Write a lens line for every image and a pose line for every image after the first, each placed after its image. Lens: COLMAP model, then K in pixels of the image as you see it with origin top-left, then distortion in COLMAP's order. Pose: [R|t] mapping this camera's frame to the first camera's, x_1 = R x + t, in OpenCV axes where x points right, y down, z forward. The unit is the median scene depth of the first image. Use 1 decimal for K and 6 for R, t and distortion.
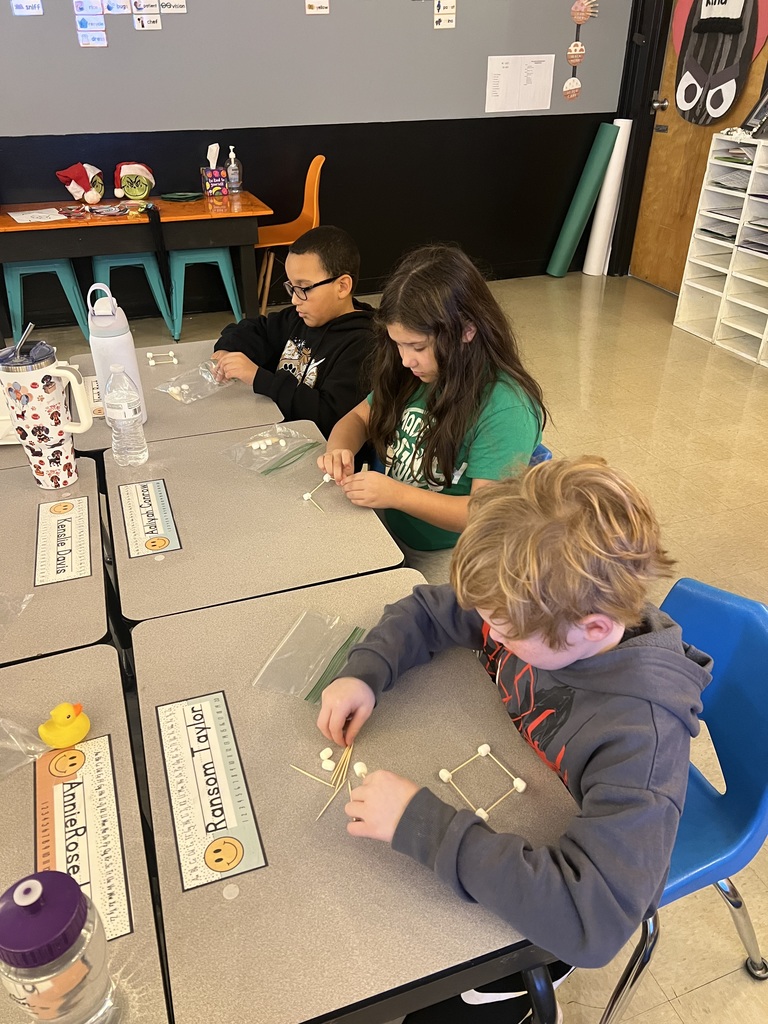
lens RADIAL K [[771.6, 0, 384.0], [0, 771.6, 512.0], [0, 0, 1]] dist [0.036323, -0.036873]
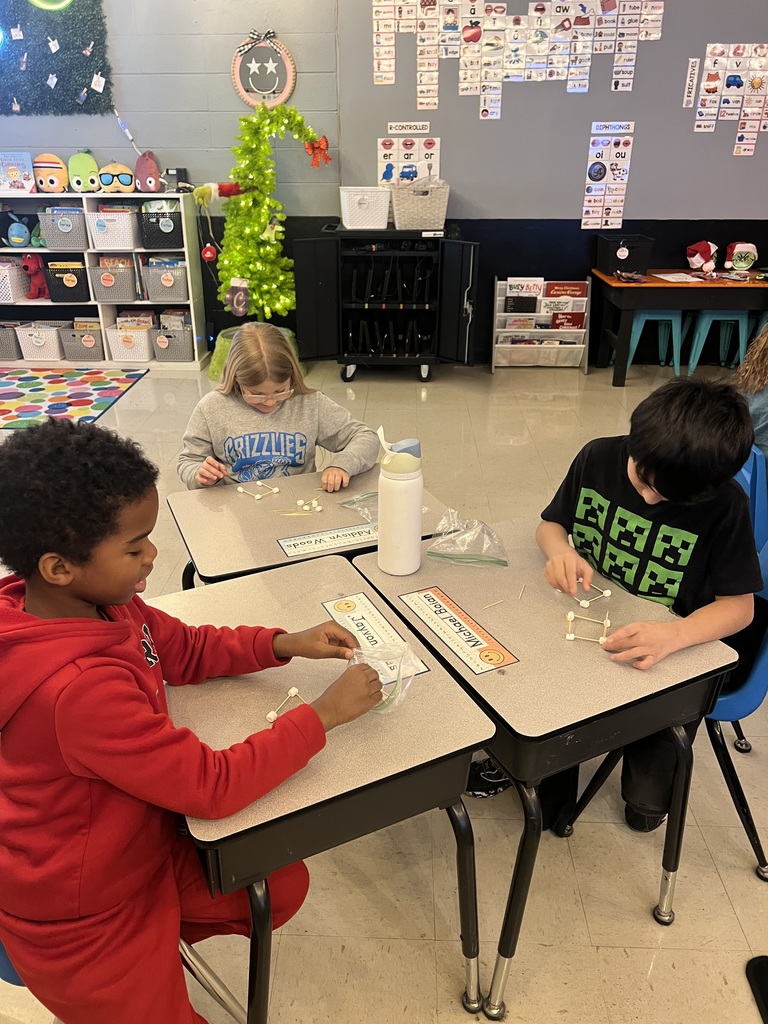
lens RADIAL K [[771.6, 0, 384.0], [0, 771.6, 512.0], [0, 0, 1]] dist [0.036323, -0.036873]
pose [[0.920184, 0.168679, -0.353282, -0.960789], [-0.204512, 0.976610, -0.066391, 0.497667], [0.333820, 0.133343, 0.933158, -0.859166]]
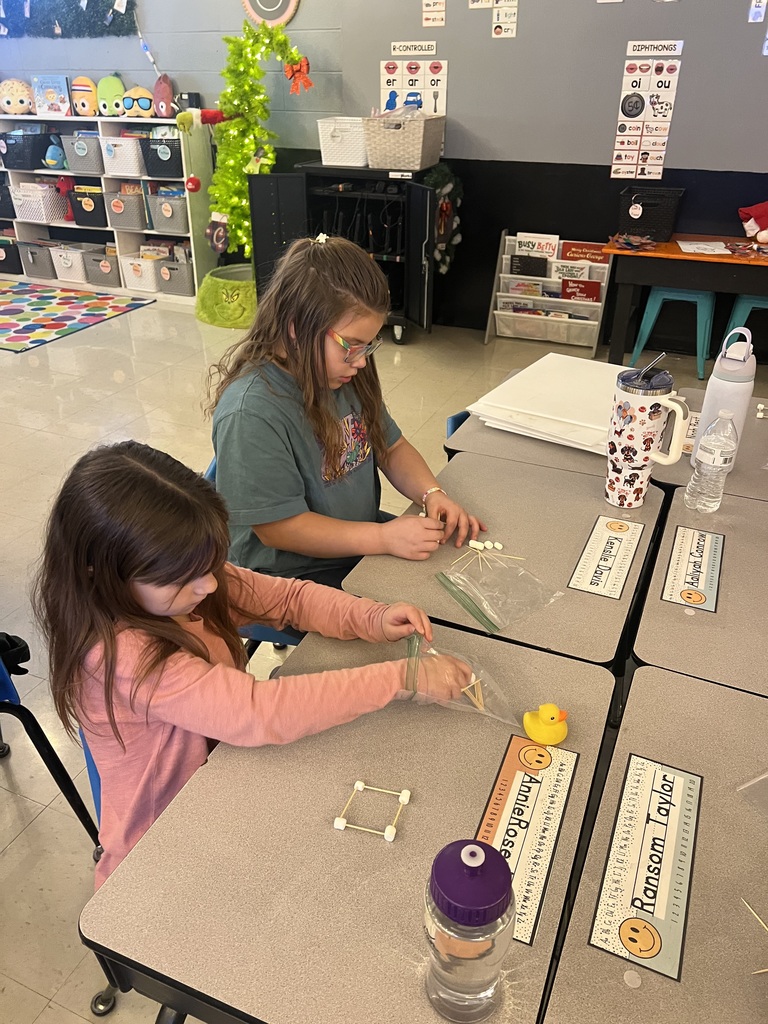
lens RADIAL K [[771.0, 0, 384.0], [0, 771.0, 512.0], [0, 0, 1]] dist [0.045761, -0.055951]
pose [[0.716755, 0.348550, -0.603967, -0.022861], [-0.368913, 0.924520, 0.095735, -0.007366], [0.591748, 0.154192, 0.791239, -0.005990]]
